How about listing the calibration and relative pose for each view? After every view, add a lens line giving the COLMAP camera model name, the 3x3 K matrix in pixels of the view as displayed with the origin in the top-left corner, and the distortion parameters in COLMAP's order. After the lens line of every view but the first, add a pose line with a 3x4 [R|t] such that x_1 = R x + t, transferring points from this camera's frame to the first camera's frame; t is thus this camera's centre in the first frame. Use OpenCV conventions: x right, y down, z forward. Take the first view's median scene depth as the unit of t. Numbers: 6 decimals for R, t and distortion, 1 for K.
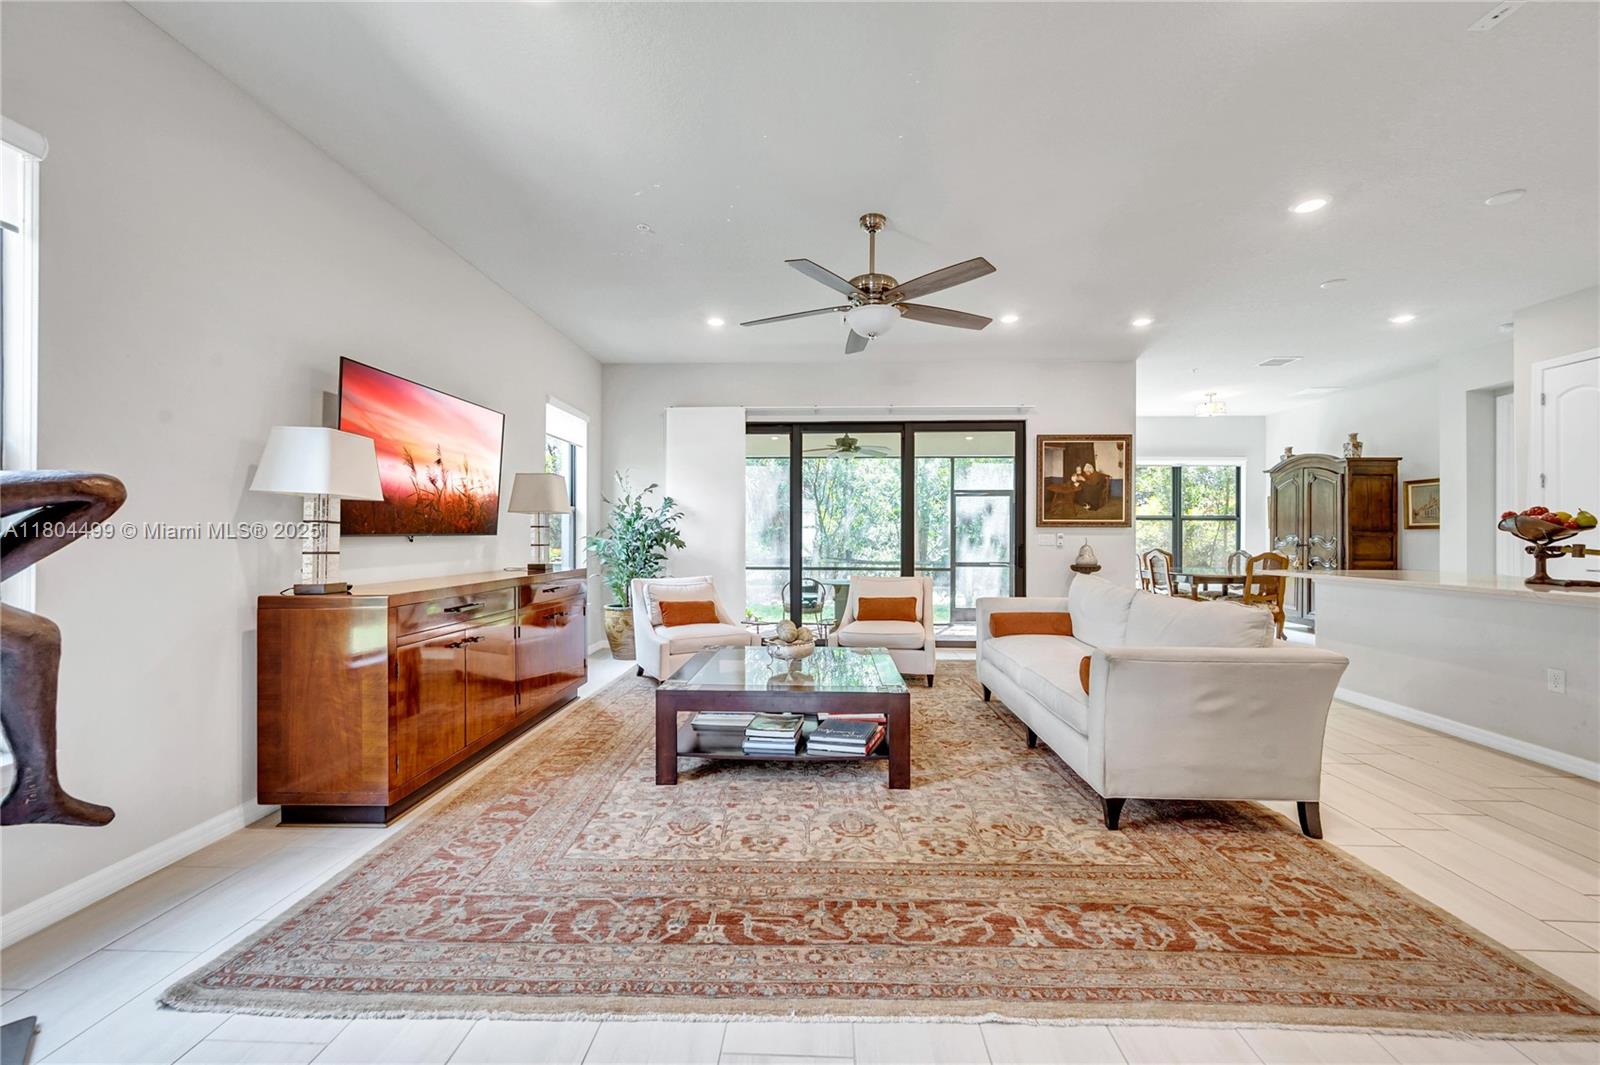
lens RADIAL K [[649.6, 0, 802.3], [0, 649.6, 533.5], [0, 0, 1]] dist [-0.001723, 0.000412]
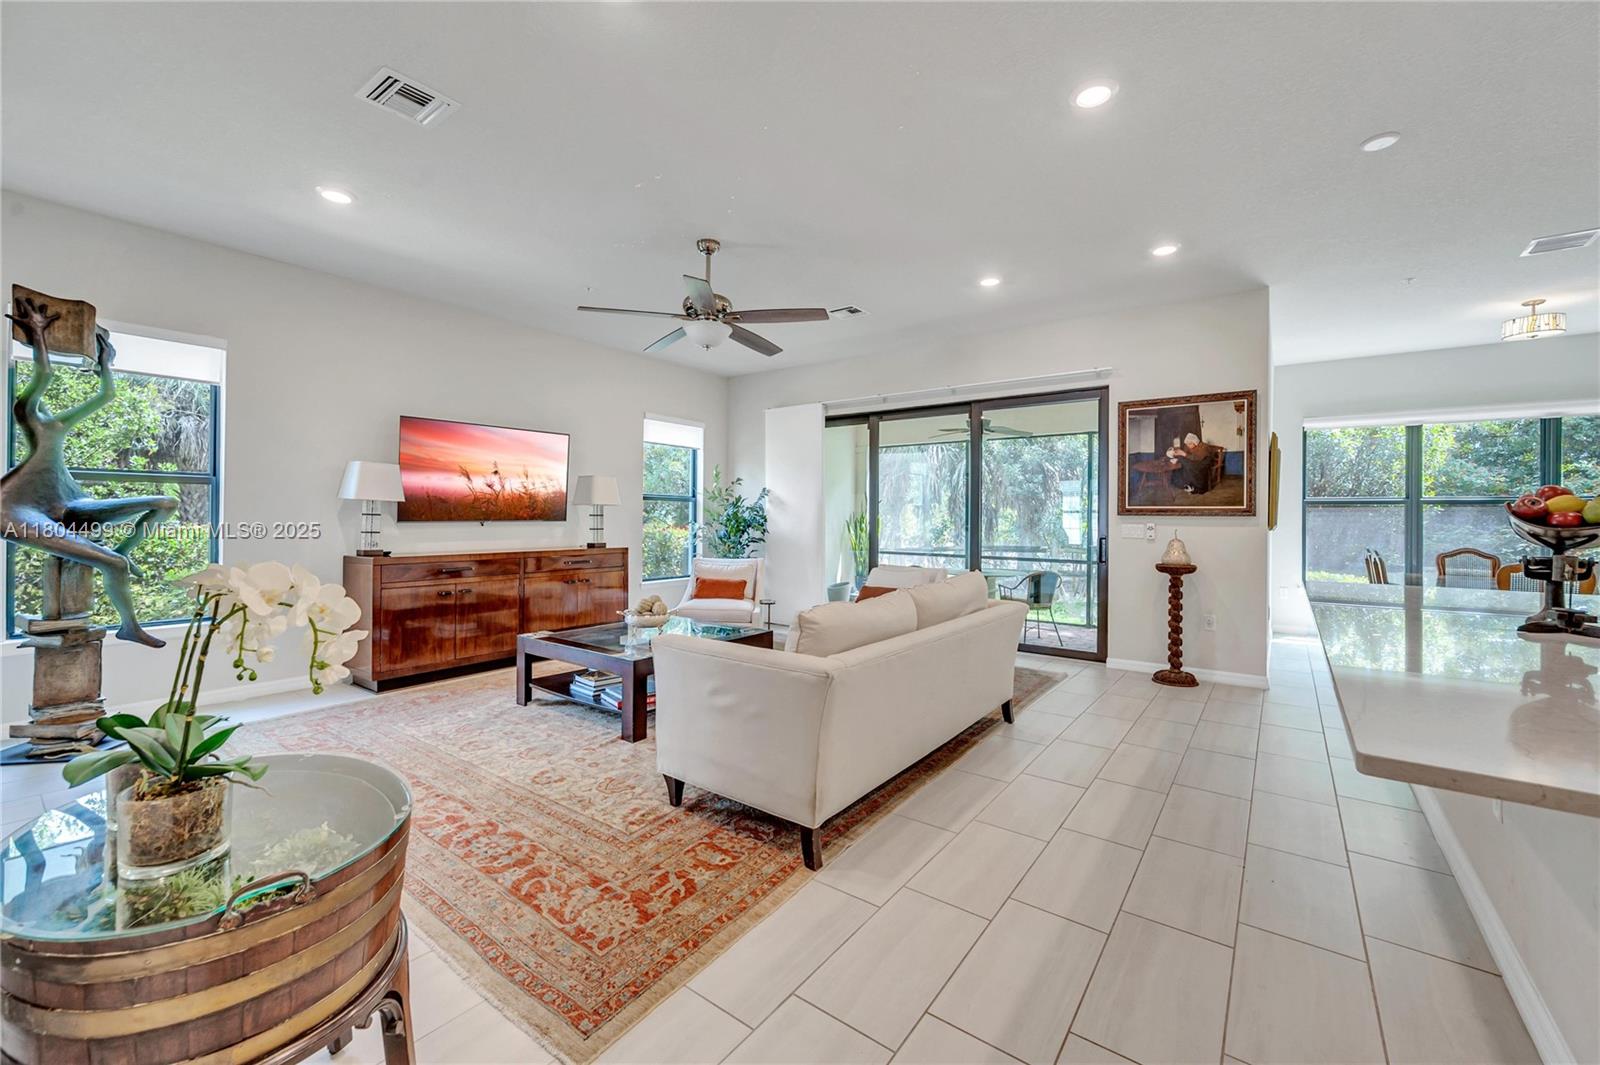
lens RADIAL K [[649.6, 0, 783.6], [0, 649.6, 515.0], [0, 0, 1]] dist [-0.001723, 0.000412]
pose [[0.817942, 0.002542, -0.575295, 0.489294], [-0.004001, 0.999991, -0.001270, -0.007577], [0.575286, 0.003340, 0.817945, 0.091772]]
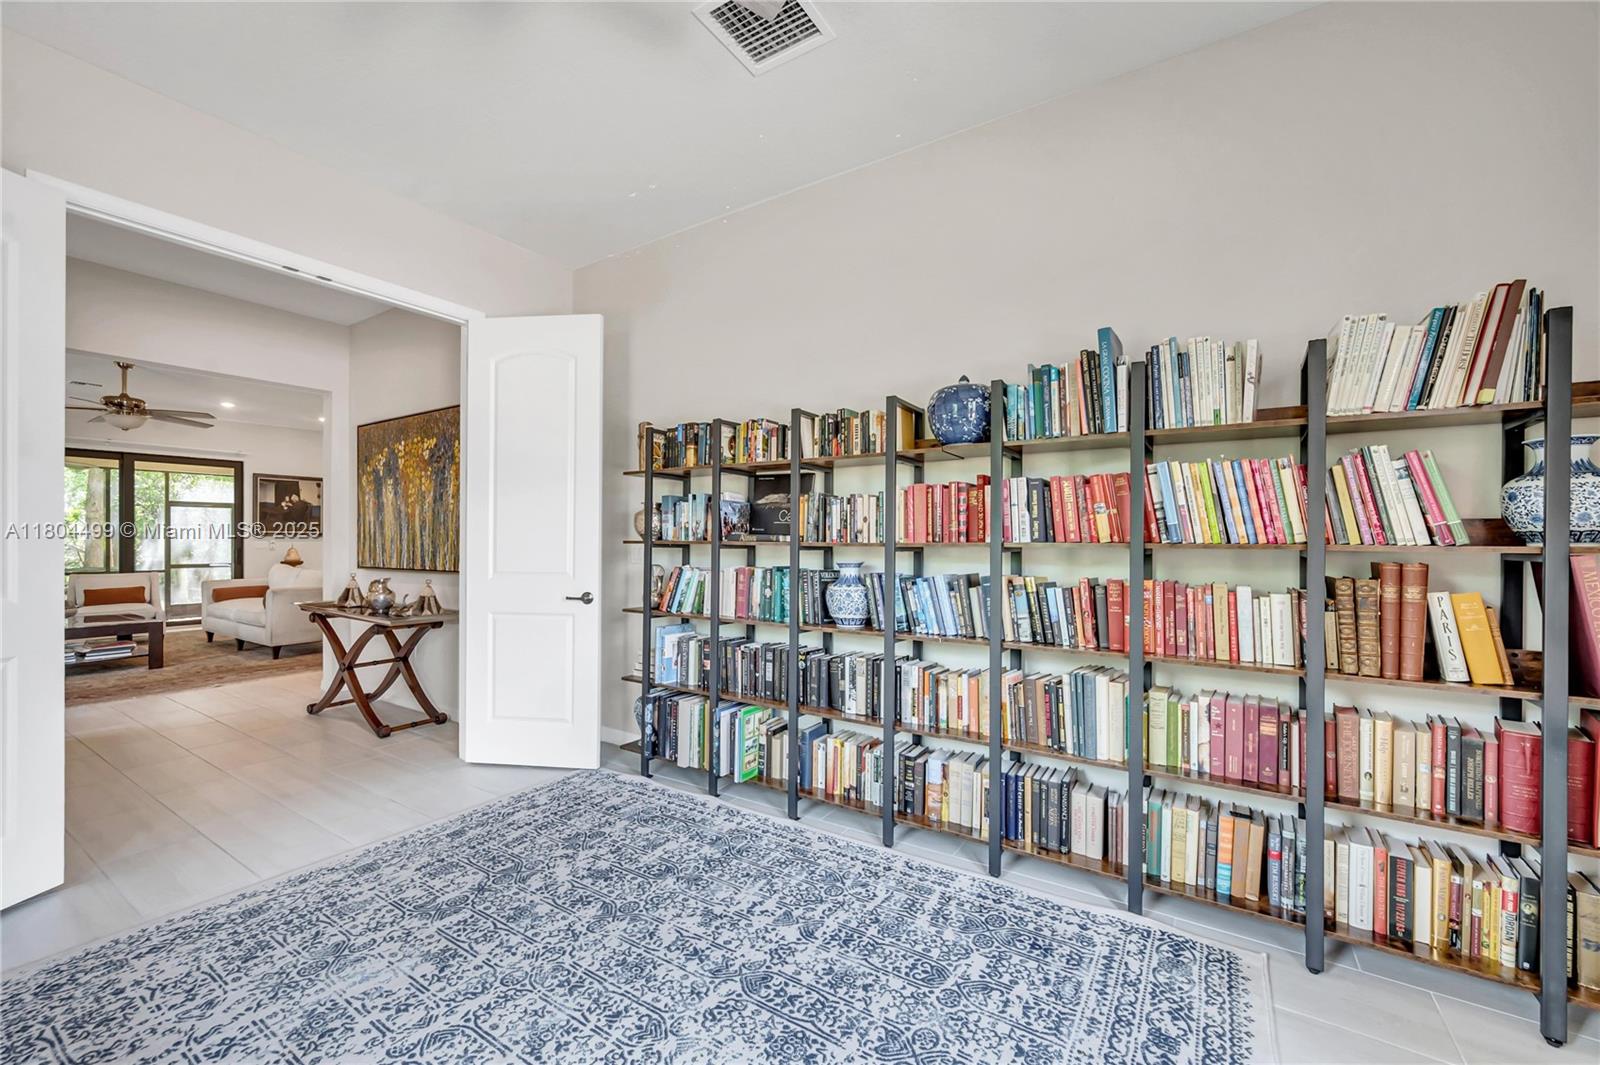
lens RADIAL K [[649.6, 0, 807.5], [0, 649.6, 538.8], [0, 0, 1]] dist [-0.001723, 0.000412]
pose [[0.516674, -0.002654, 0.856178, -0.247112], [-0.003365, 0.999981, 0.005130, -0.015447], [-0.856176, -0.005531, 0.516655, -0.831970]]
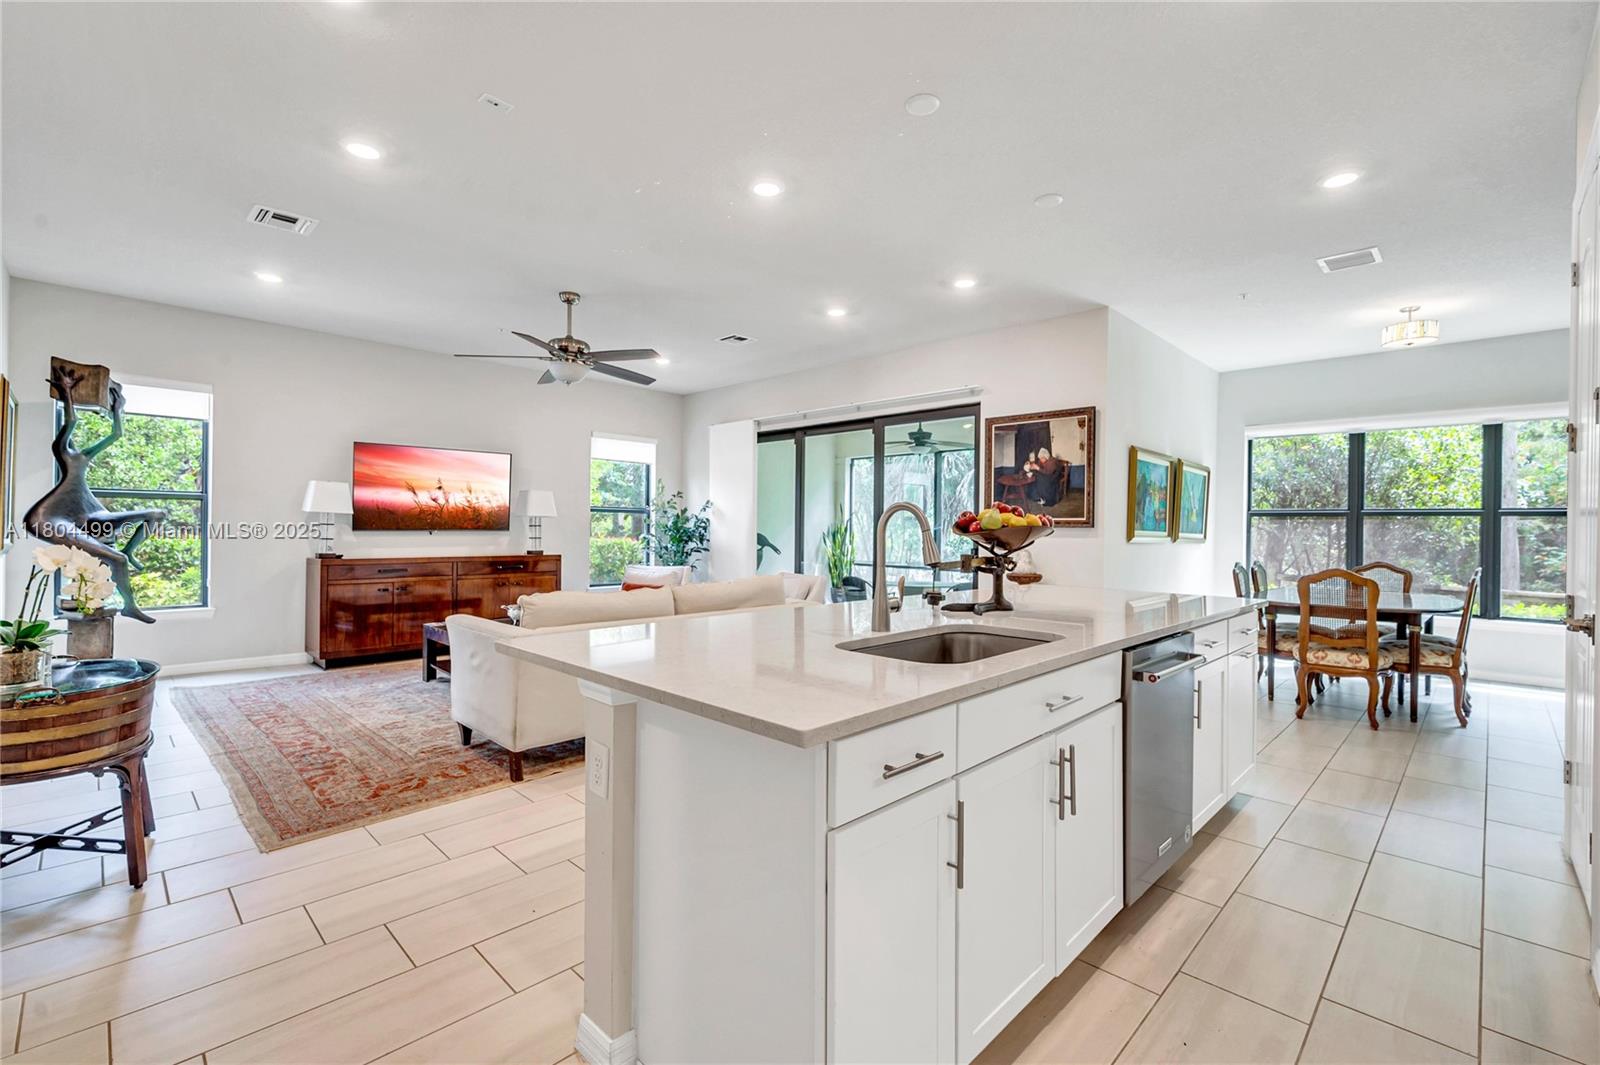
lens RADIAL K [[703.5, 0, 772.2], [0, 703.5, 530.6], [0, 0, 1]] dist [0.001069, -0.000826]
pose [[0.730456, 0.008221, -0.682910, 0.791641], [-0.007027, 0.999965, 0.004523, -0.007135], [0.682924, 0.001495, 0.730488, 0.135883]]
